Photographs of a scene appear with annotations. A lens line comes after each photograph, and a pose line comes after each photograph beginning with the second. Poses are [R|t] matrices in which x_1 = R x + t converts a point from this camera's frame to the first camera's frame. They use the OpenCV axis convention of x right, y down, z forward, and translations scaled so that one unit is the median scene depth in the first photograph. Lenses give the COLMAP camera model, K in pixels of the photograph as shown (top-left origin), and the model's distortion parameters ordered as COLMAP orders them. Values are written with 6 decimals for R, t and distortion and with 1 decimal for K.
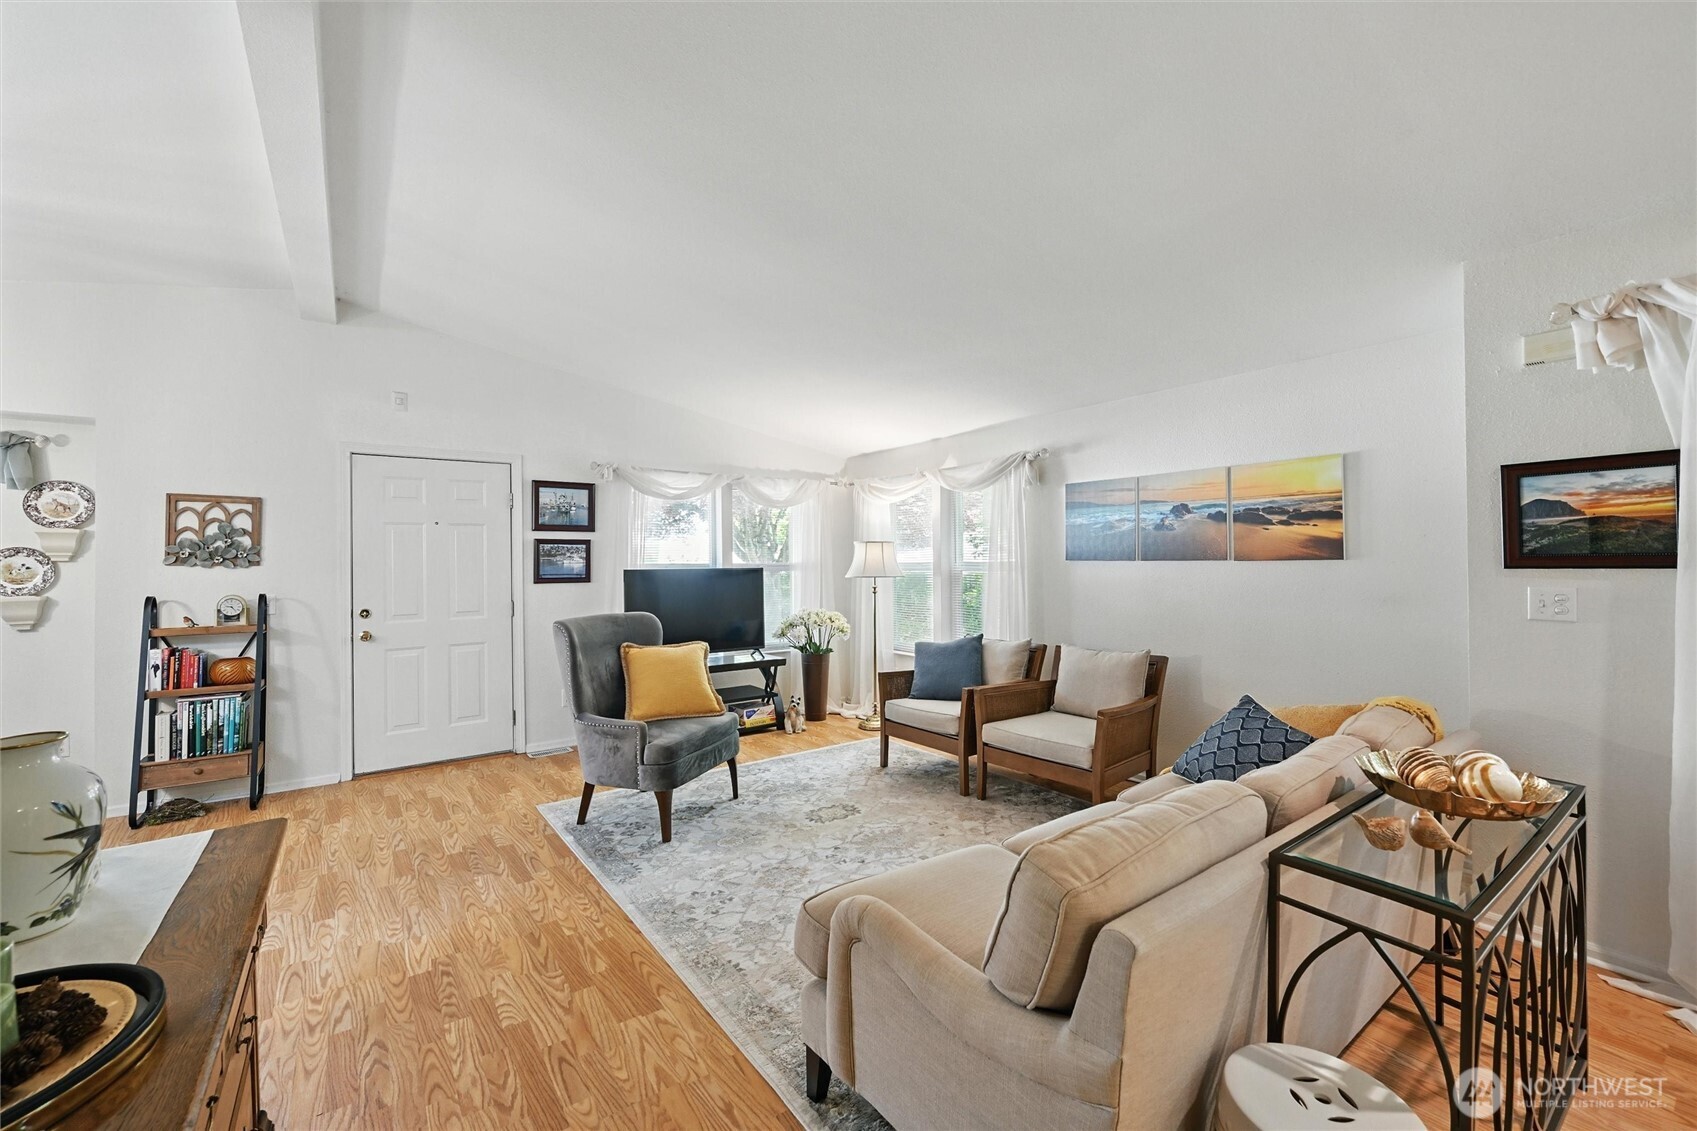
lens RADIAL K [[686.0, 0, 850.5], [0, 686.0, 553.2], [0, 0, 1]] dist [-0.000145, -0.000078]
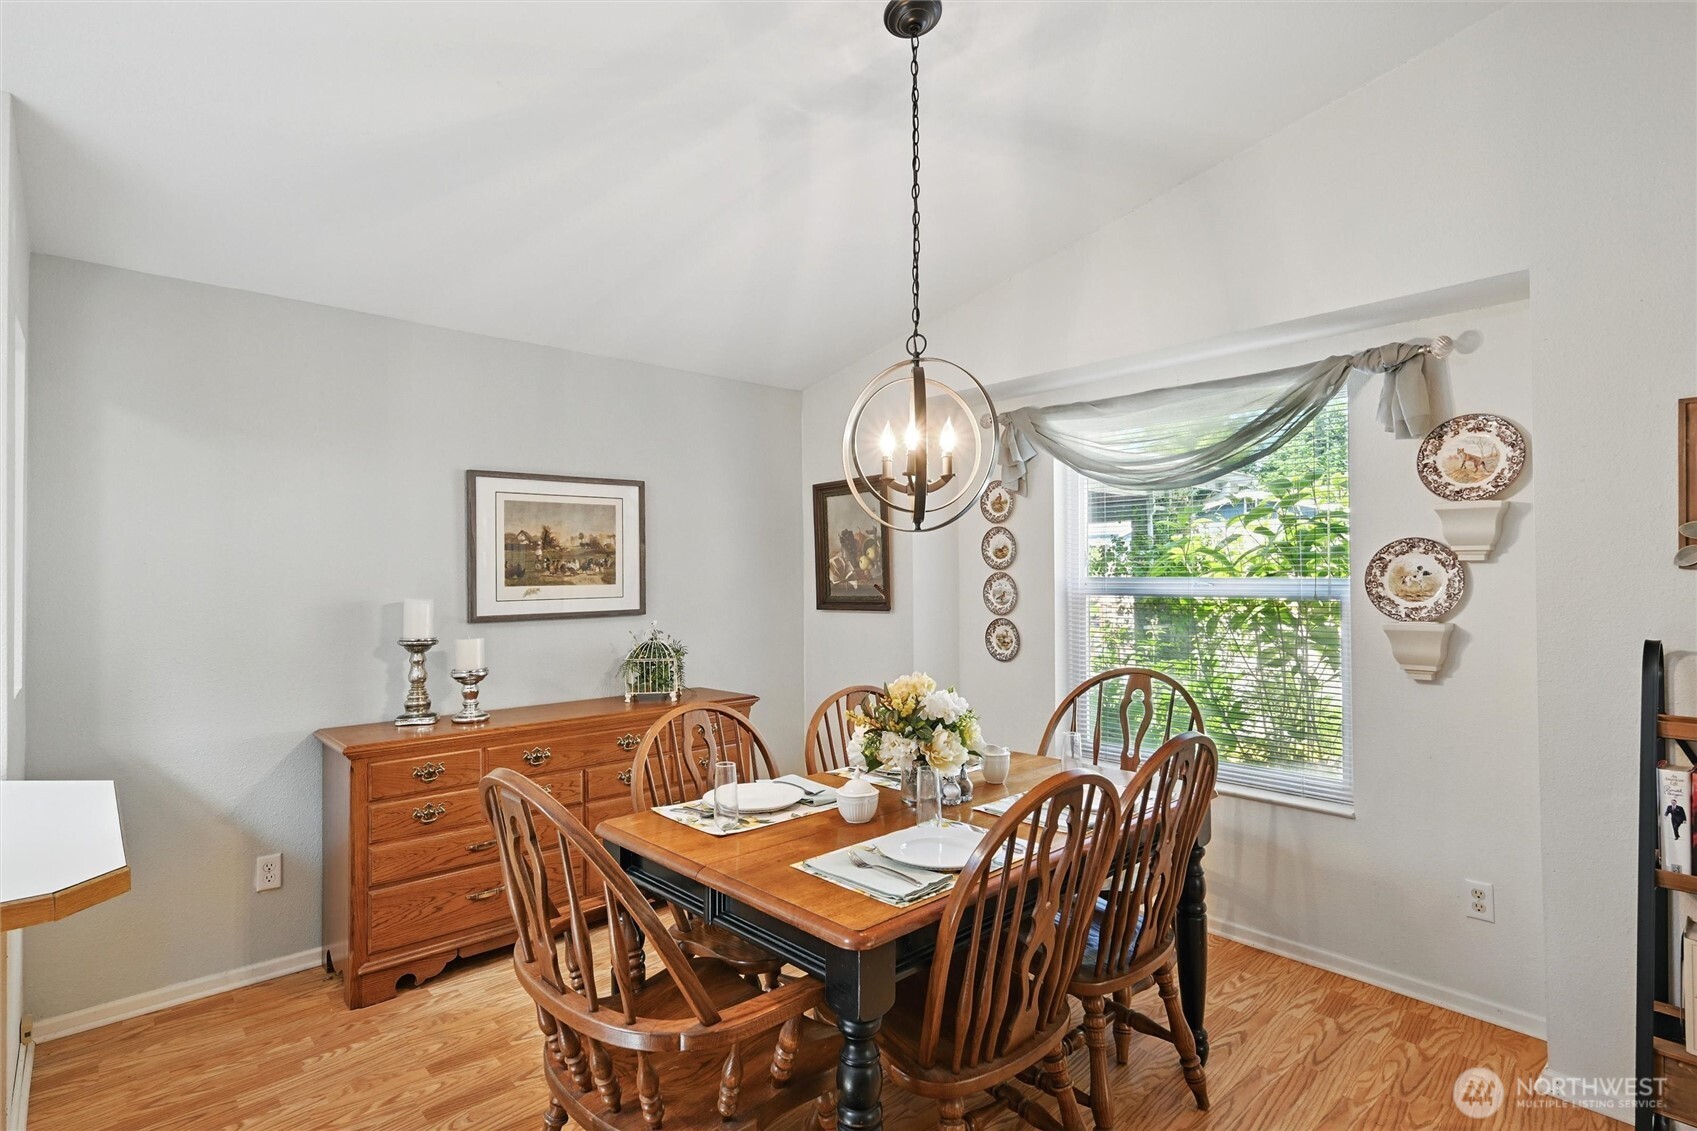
lens RADIAL K [[849.2, 0, 848.5], [0, 849.2, 565.5], [0, 0, 1]] dist [0.000642, -0.000568]
pose [[0.119666, -0.002974, -0.992810, -0.544251], [0.020003, 0.999800, -0.000584, 0.005728], [0.992613, -0.019789, 0.119702, 0.428996]]
